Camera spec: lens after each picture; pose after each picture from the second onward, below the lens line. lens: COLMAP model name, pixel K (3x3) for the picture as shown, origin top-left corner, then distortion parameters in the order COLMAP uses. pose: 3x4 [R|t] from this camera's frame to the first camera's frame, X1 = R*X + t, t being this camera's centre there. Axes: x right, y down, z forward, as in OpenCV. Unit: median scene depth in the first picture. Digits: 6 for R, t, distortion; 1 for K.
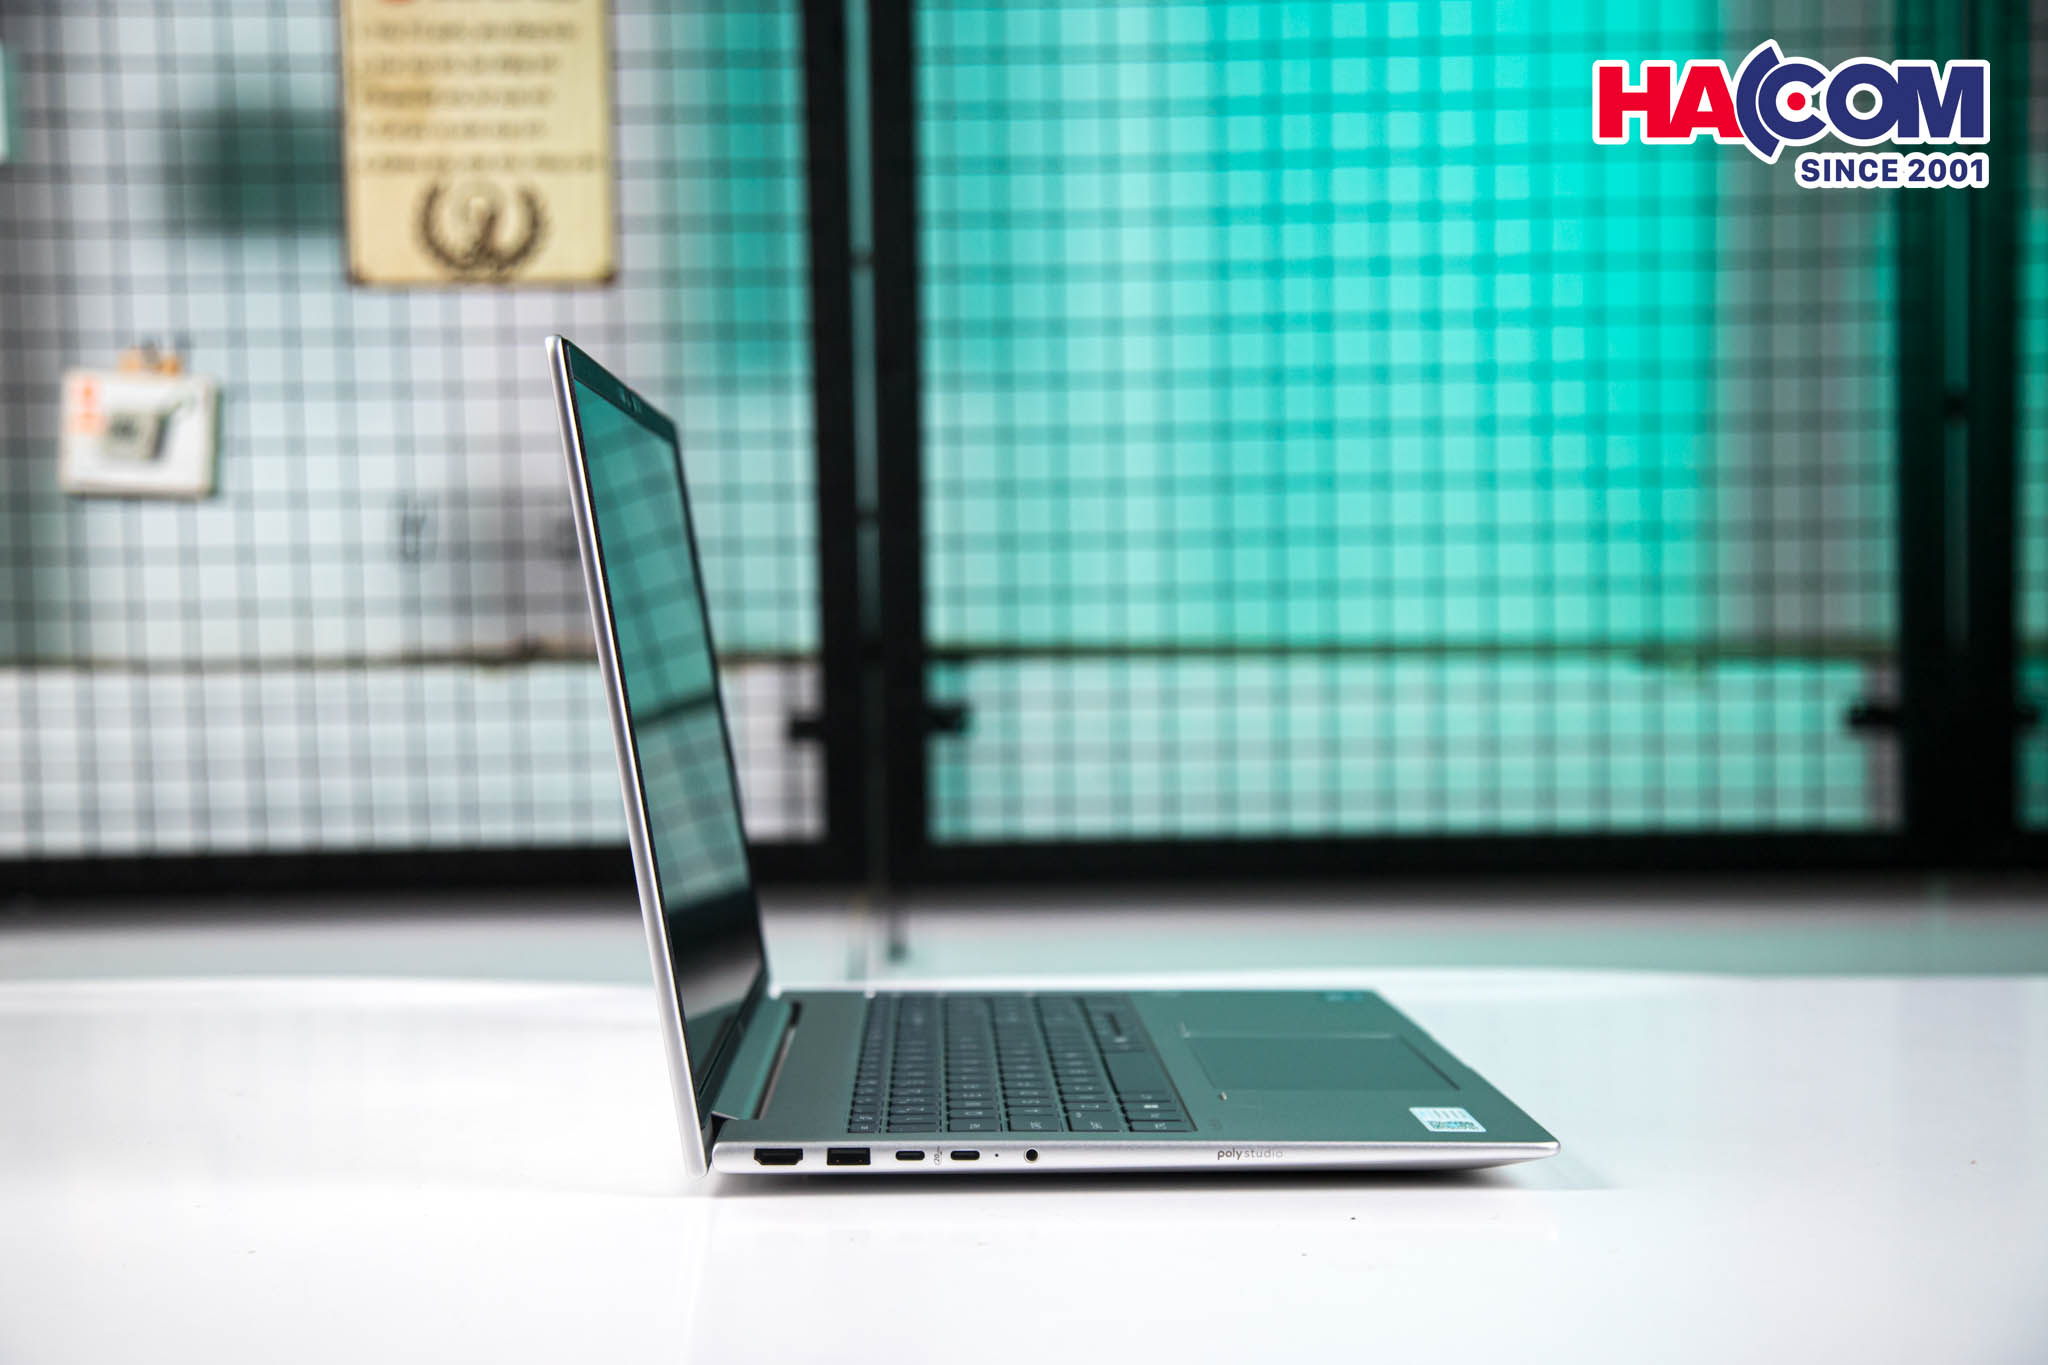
lens RADIAL K [[3075.9, 0, 1024.0], [0, 3075.9, 682.5], [0, 0, 1]] dist [0.178733, 0.075791]
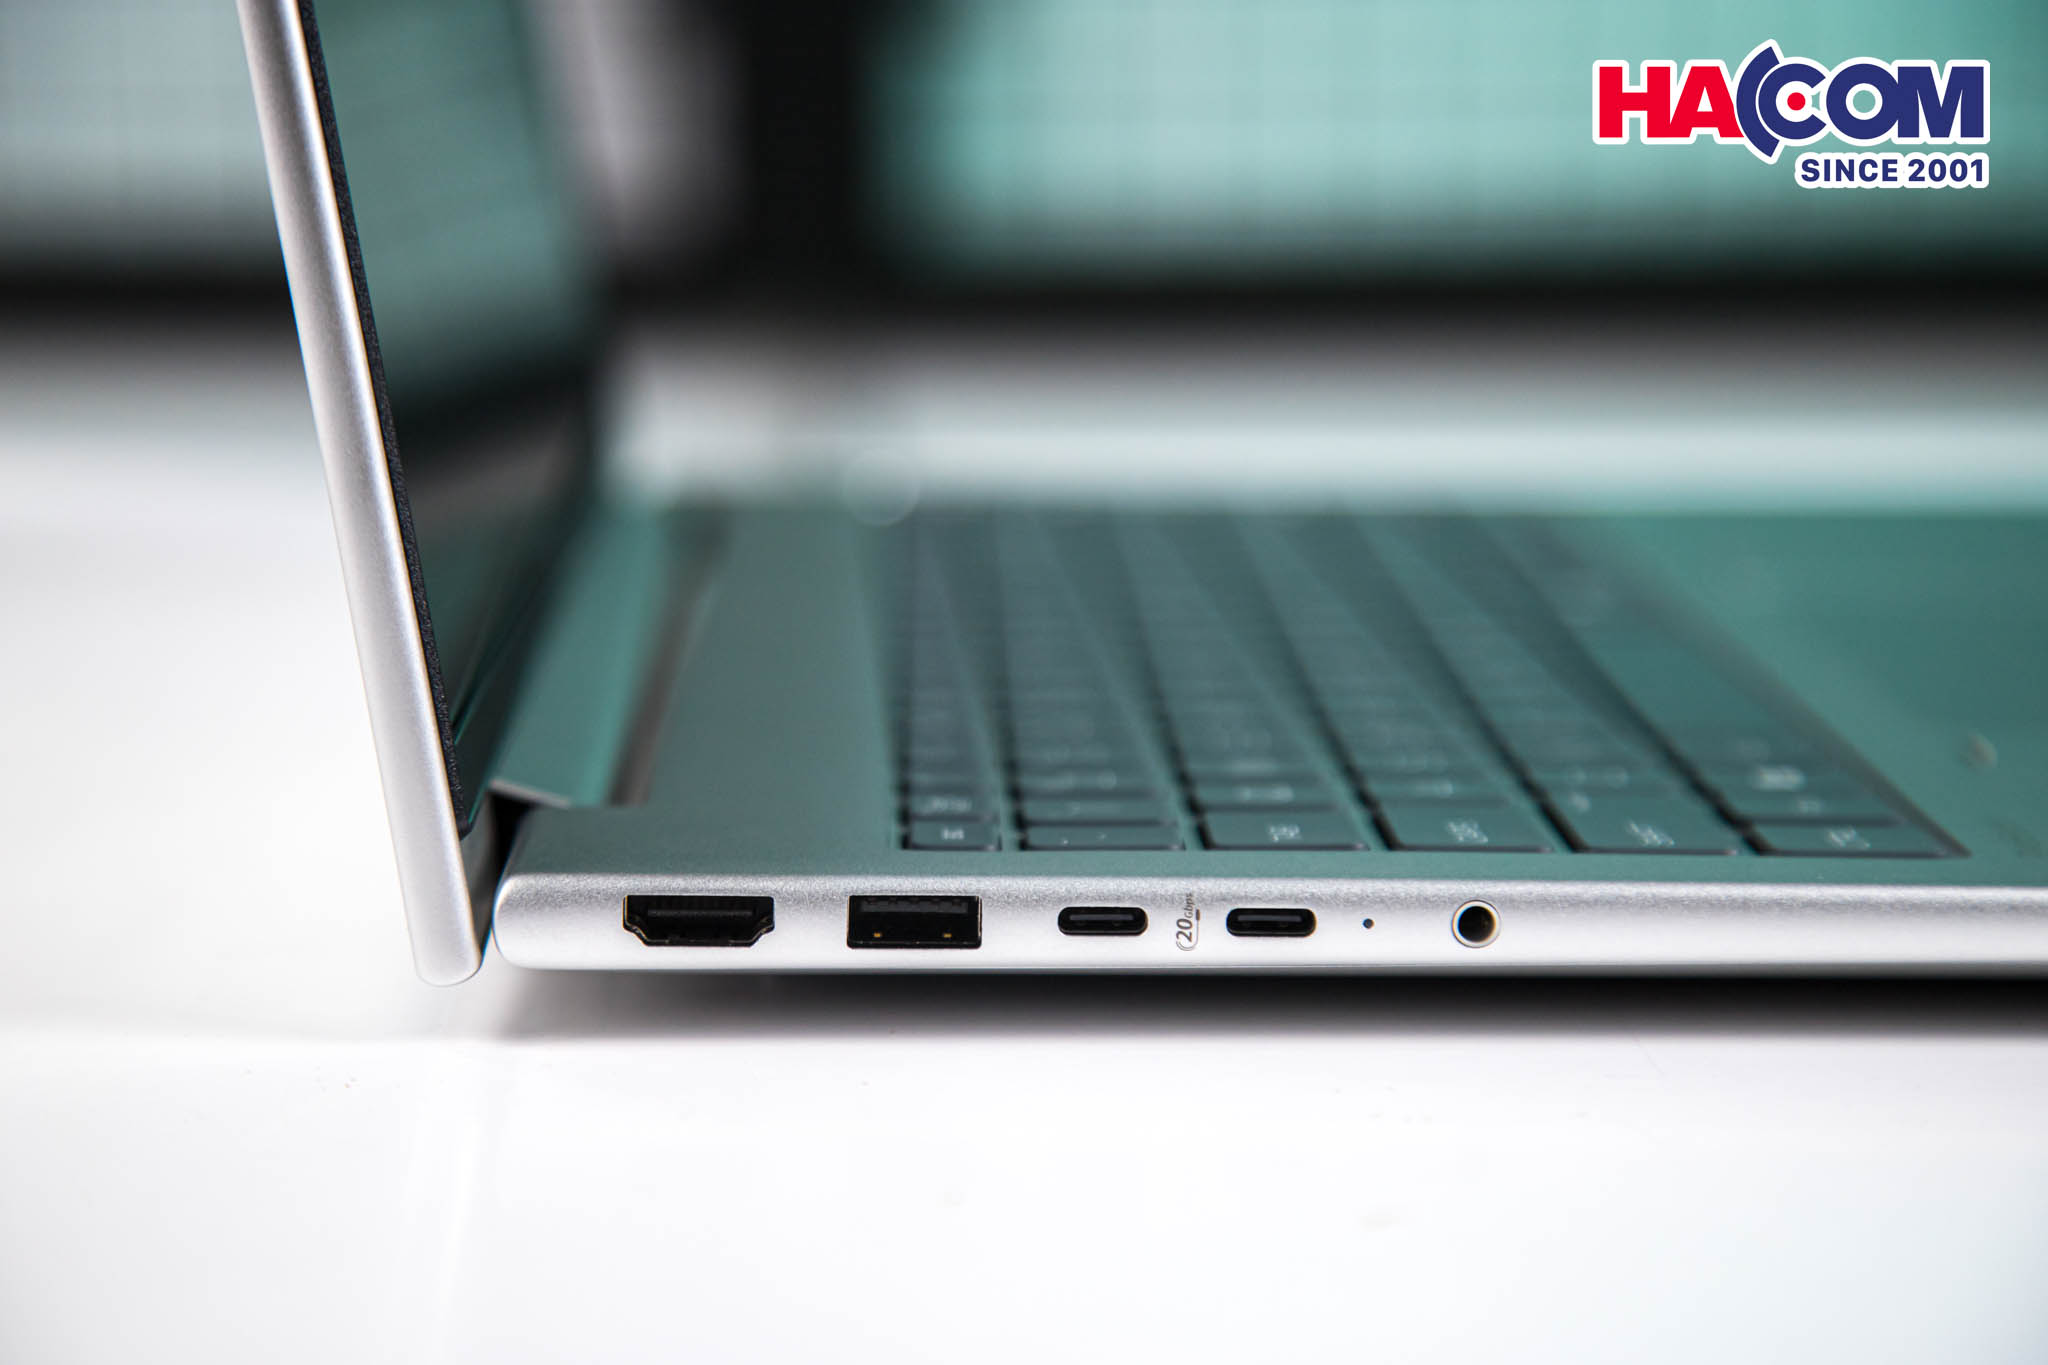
lens RADIAL K [[5436.1, 0, 1024.0], [0, 5436.1, 682.5], [0, 0, 1]] dist [0.074624, 0.156834]
pose [[0.999952, 0.009759, 0.000595, -0.013216], [-0.009761, 0.992926, 0.118337, 0.017536], [0.000564, -0.118337, 0.992973, 0.125996]]
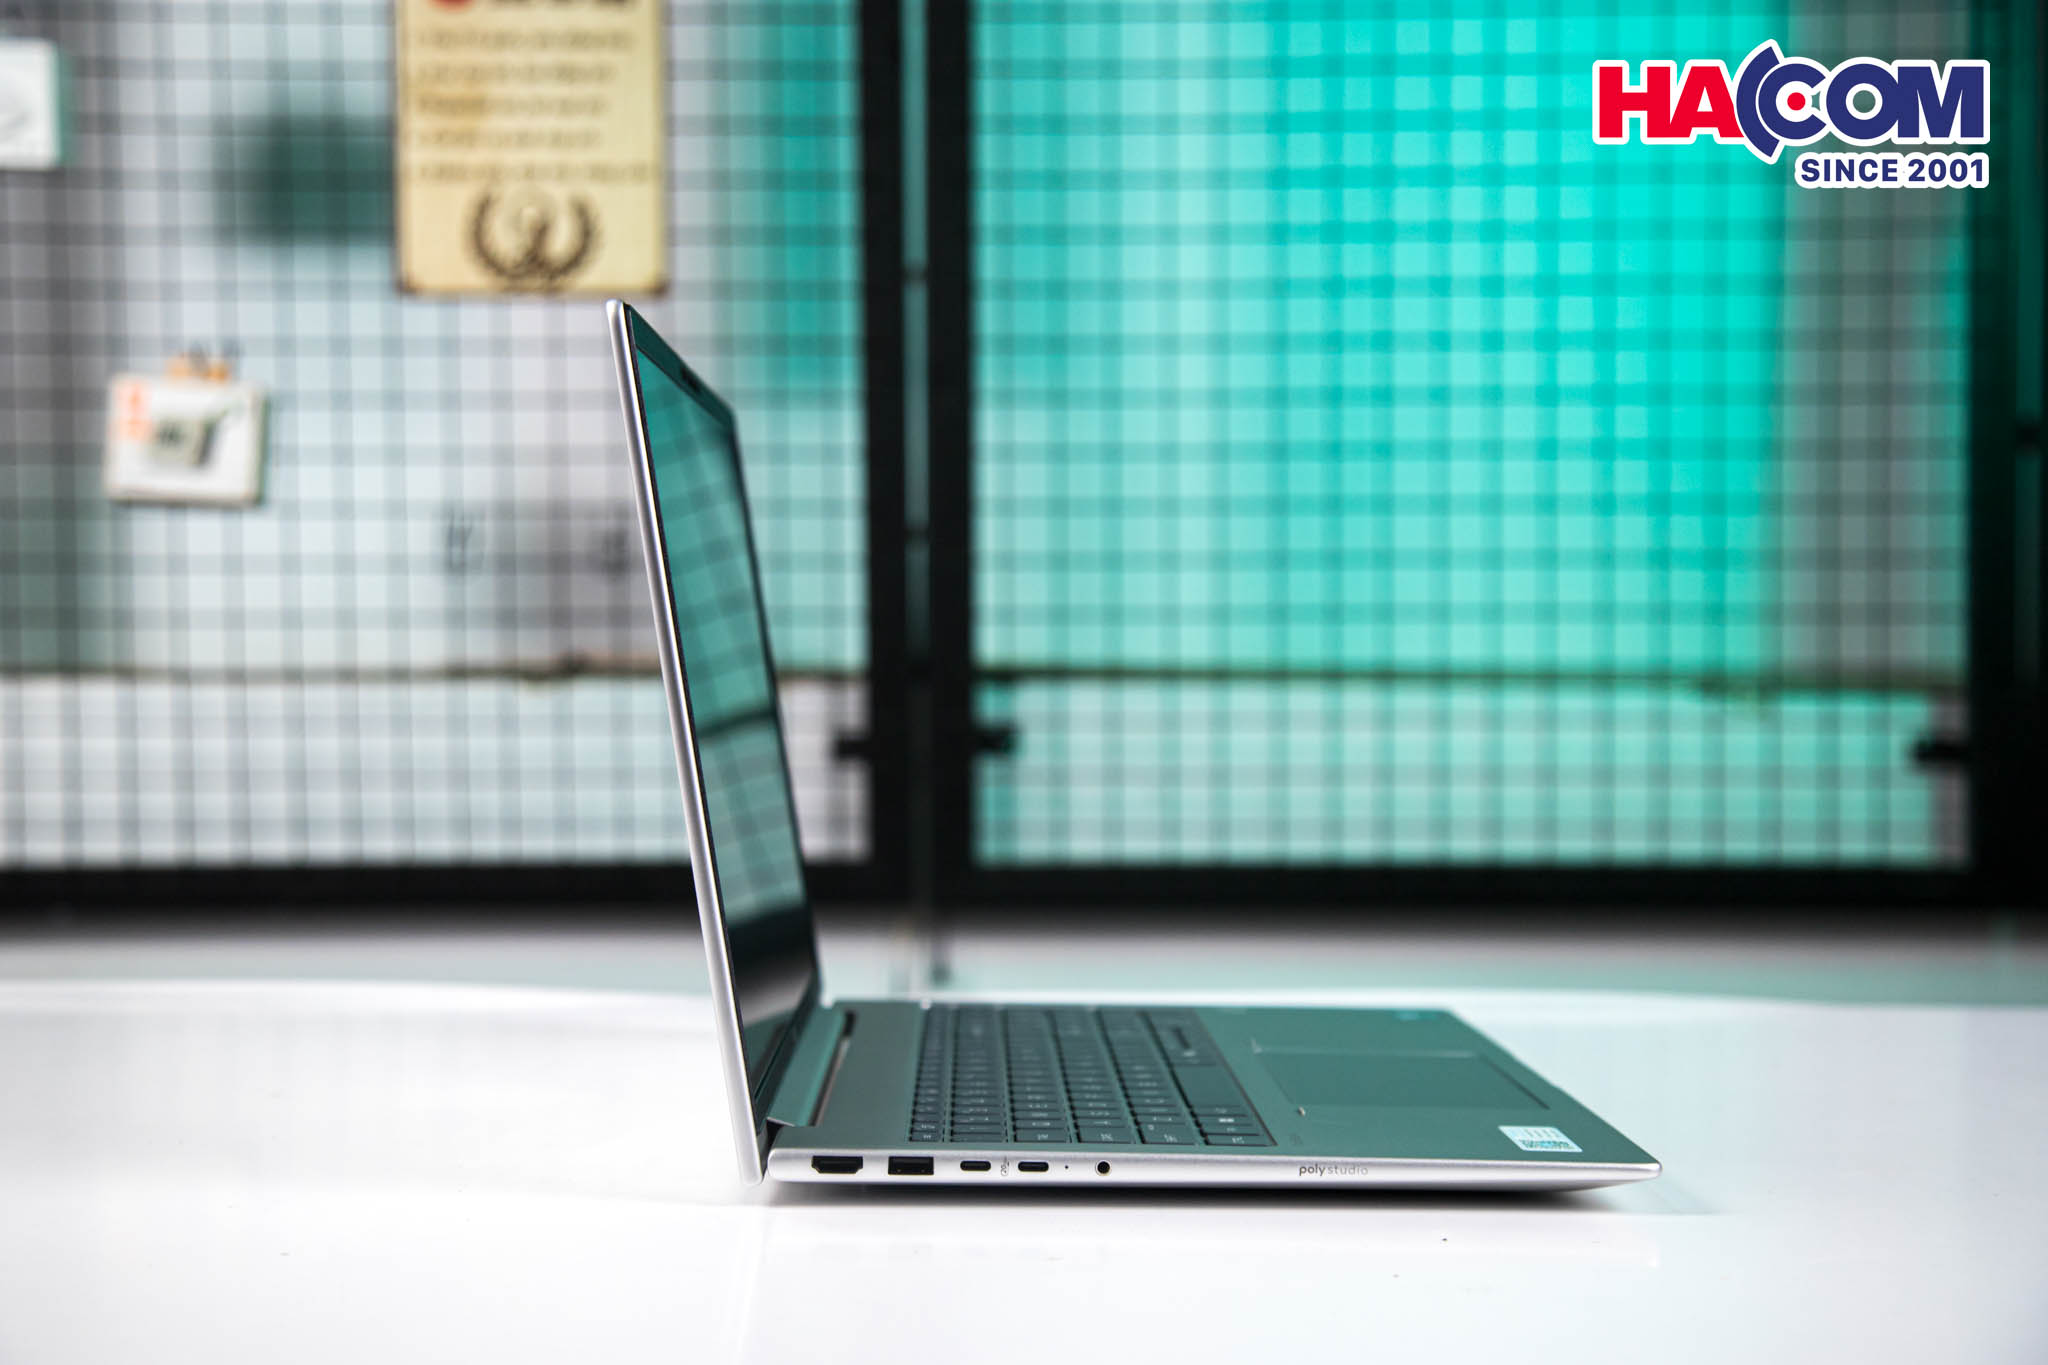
lens RADIAL K [[3075.9, 0, 1024.0], [0, 3075.9, 682.5], [0, 0, 1]] dist [0.178733, 0.075791]
pose [[0.999824, 0.013839, -0.012705, -0.003440], [-0.013977, 0.999844, -0.010828, 0.004178], [0.012553, 0.011004, 0.999861, 0.013867]]
